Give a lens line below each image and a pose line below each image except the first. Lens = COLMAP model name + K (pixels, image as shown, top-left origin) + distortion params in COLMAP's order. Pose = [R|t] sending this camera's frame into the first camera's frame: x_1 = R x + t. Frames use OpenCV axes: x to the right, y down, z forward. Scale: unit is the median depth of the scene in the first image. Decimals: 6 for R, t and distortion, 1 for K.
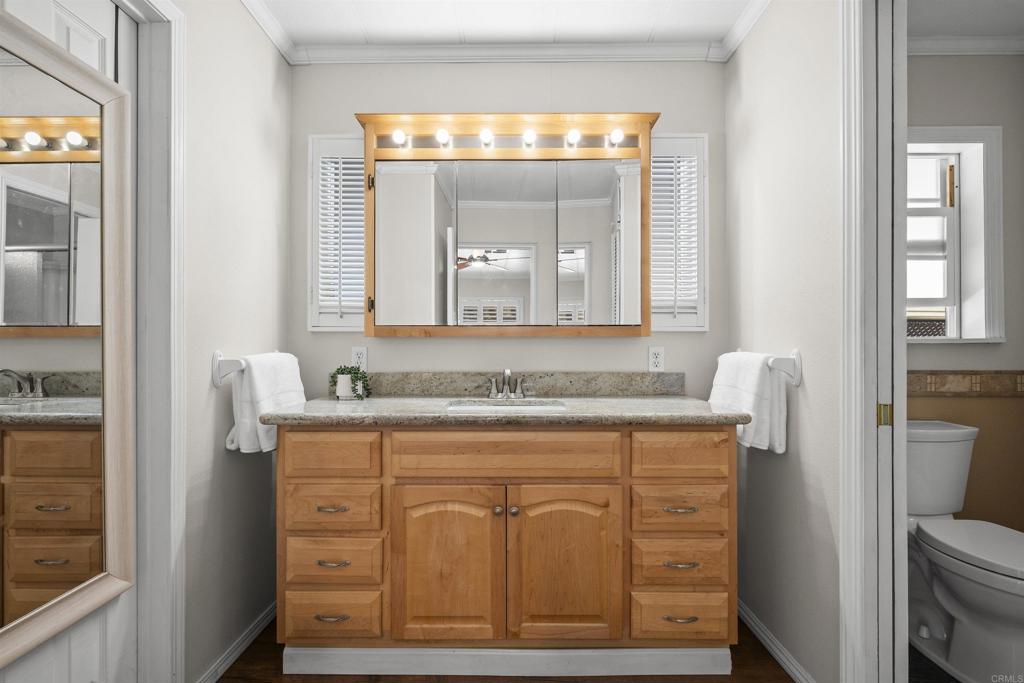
lens RADIAL K [[473.1, 0, 511.4], [0, 473.1, 345.2], [0, 0, 1]] dist [-0.000631, -0.000881]
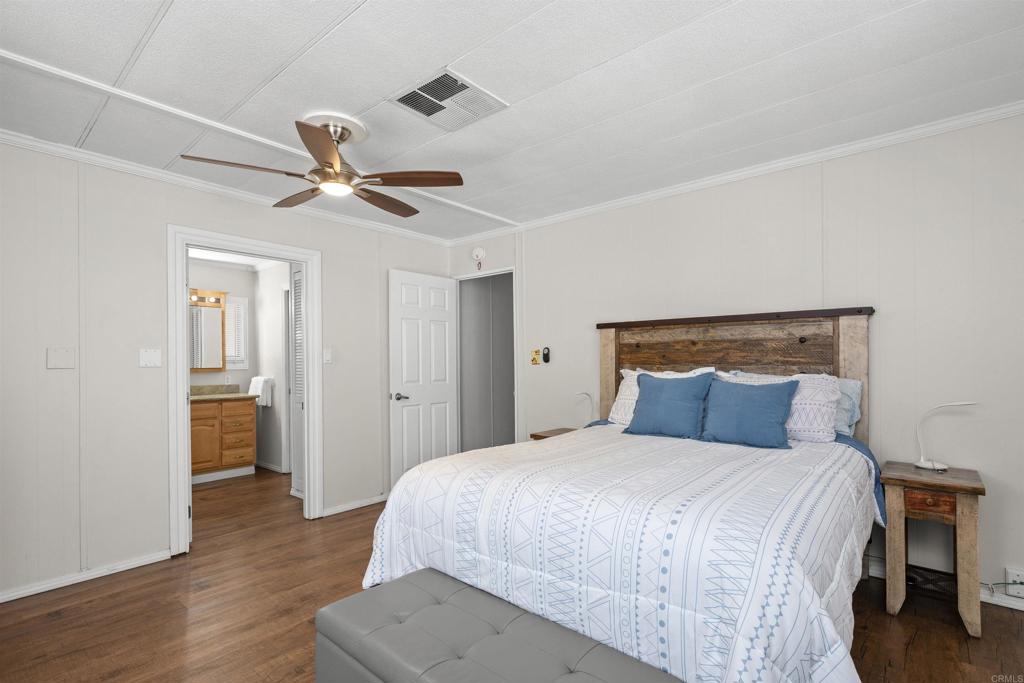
lens RADIAL K [[473.1, 0, 507.4], [0, 473.1, 367.7], [0, 0, 1]] dist [-0.000631, -0.000881]
pose [[0.644660, -0.009067, 0.764415, -0.939189], [0.003351, 0.999954, 0.009035, -0.075935], [-0.764462, -0.003264, 0.644661, -2.528395]]
